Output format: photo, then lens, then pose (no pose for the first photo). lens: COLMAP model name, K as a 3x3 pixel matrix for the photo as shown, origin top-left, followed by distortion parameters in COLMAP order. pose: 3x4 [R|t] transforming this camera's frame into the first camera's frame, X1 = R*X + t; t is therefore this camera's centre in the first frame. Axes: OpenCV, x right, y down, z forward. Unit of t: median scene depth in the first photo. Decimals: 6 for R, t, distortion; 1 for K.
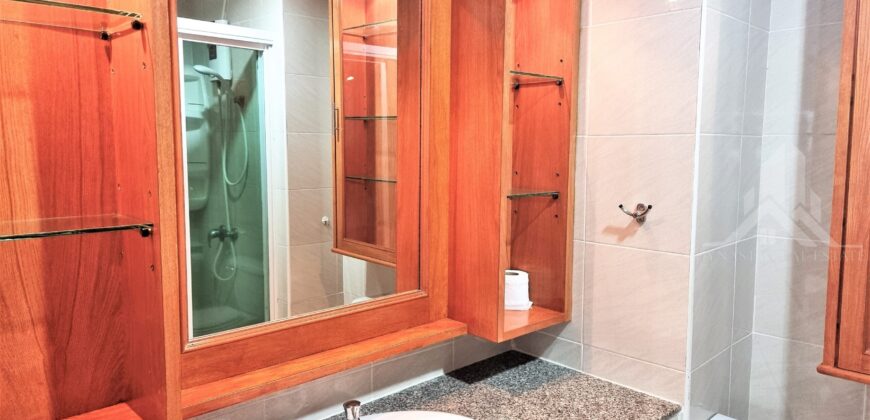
lens RADIAL K [[608.1, 0, 428.7], [0, 608.1, 208.4], [0, 0, 1]] dist [0.067917, -0.047491]
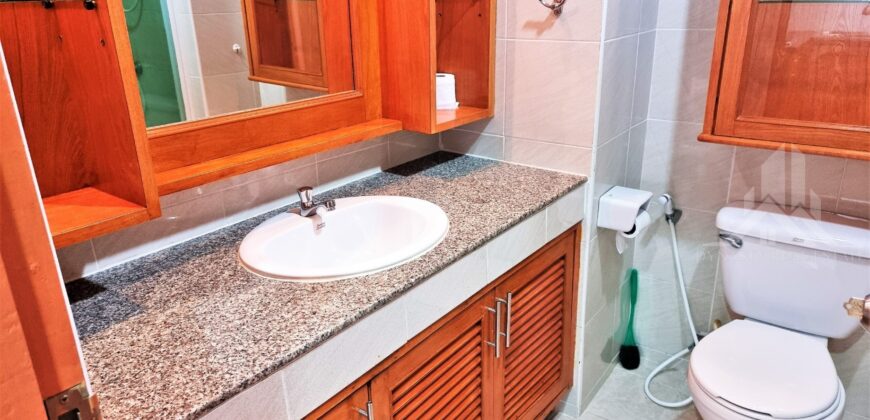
lens RADIAL K [[608.1, 0, 435.2], [0, 608.1, 206.2], [0, 0, 1]] dist [0.067917, -0.047491]
pose [[0.986840, -0.076156, 0.142644, -0.043032], [0.038685, 0.967724, 0.249025, 0.070898], [-0.157005, -0.240230, 0.957935, -0.072411]]
